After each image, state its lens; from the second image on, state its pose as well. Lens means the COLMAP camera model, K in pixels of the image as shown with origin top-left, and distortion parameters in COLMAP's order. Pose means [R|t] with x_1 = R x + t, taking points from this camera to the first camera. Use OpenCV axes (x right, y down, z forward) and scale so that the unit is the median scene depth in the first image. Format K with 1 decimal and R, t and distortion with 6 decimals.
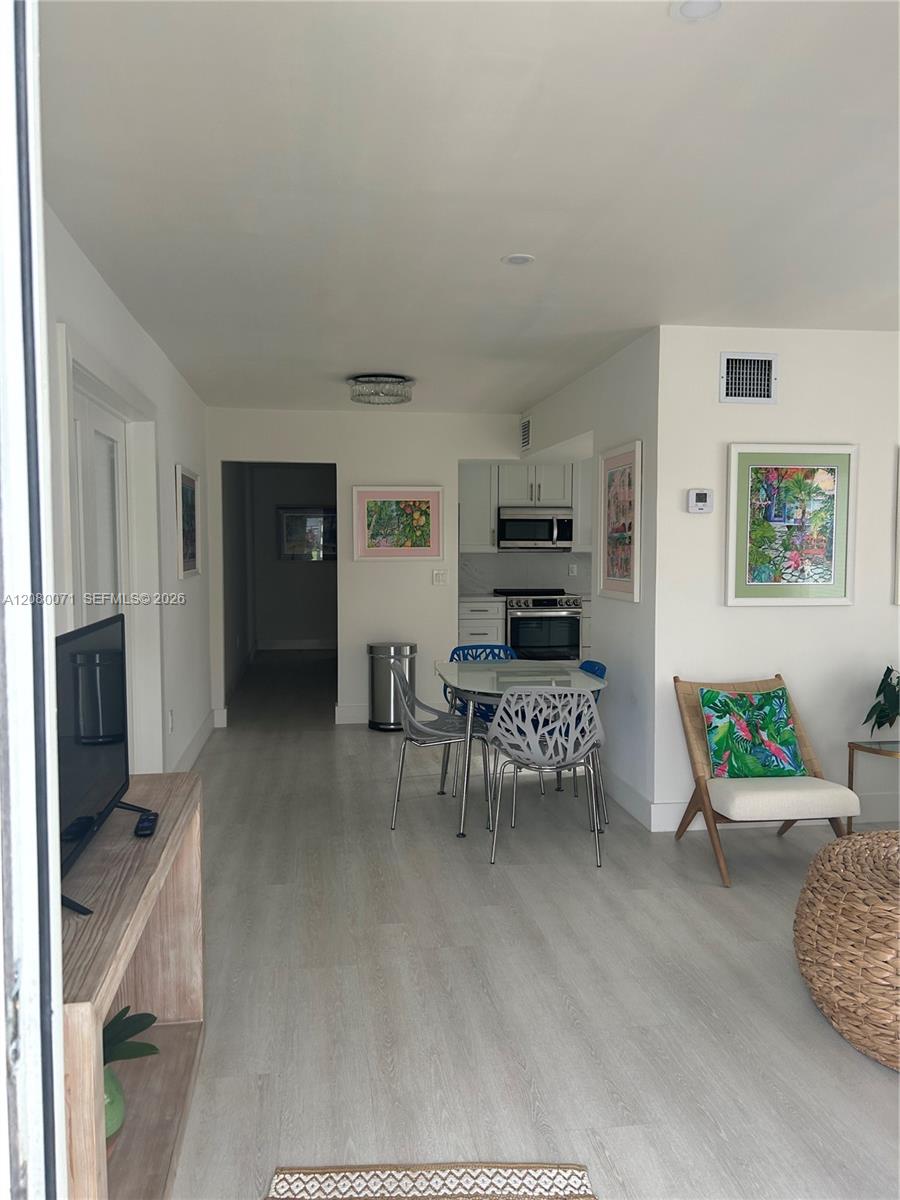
lens RADIAL K [[883.7, 0, 452.1], [0, 883.7, 601.1], [0, 0, 1]] dist [0.030872, -0.027278]
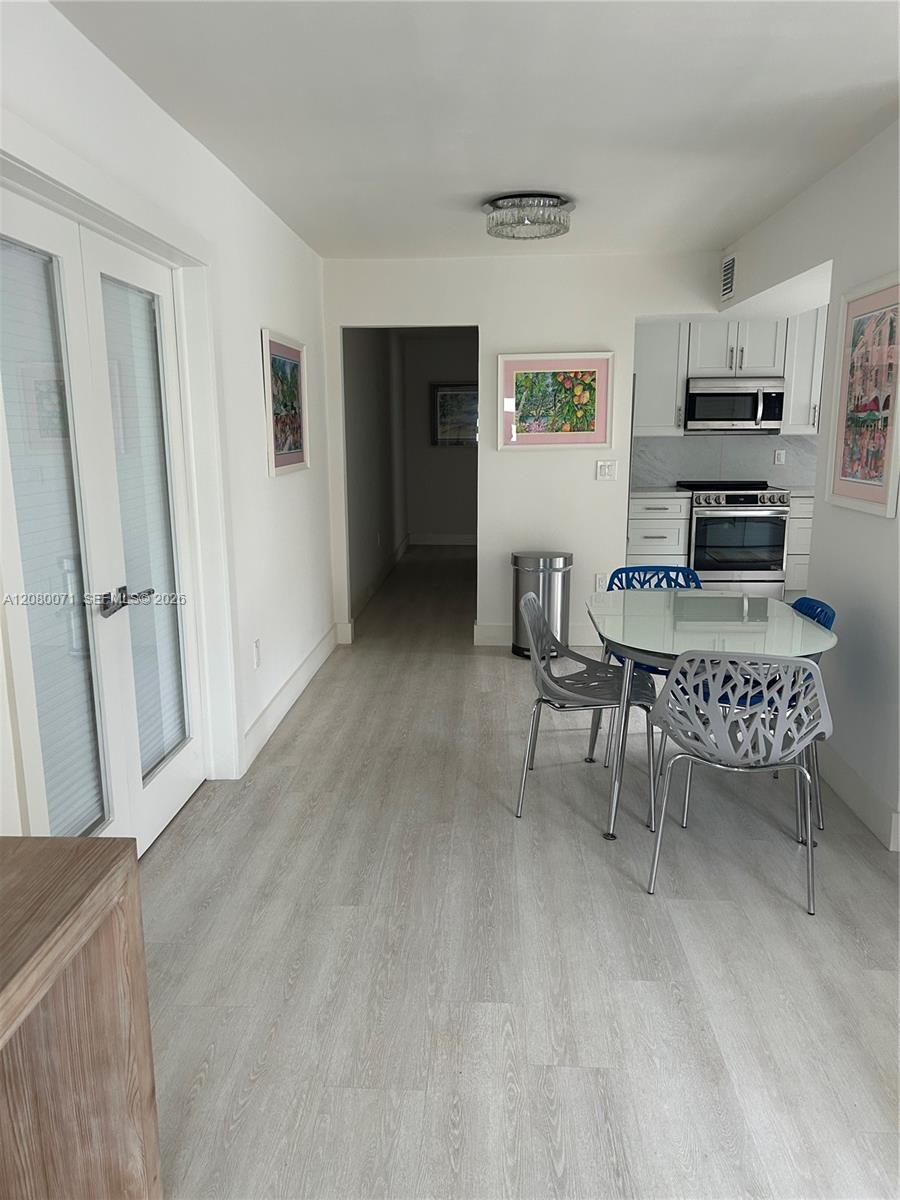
lens RADIAL K [[883.7, 0, 439.3], [0, 883.7, 605.8], [0, 0, 1]] dist [0.030872, -0.027278]
pose [[0.976746, 0.036411, -0.211283, 0.020373], [-0.006565, 0.990091, 0.140275, -0.026808], [0.214297, -0.135626, 0.967307, 0.285692]]
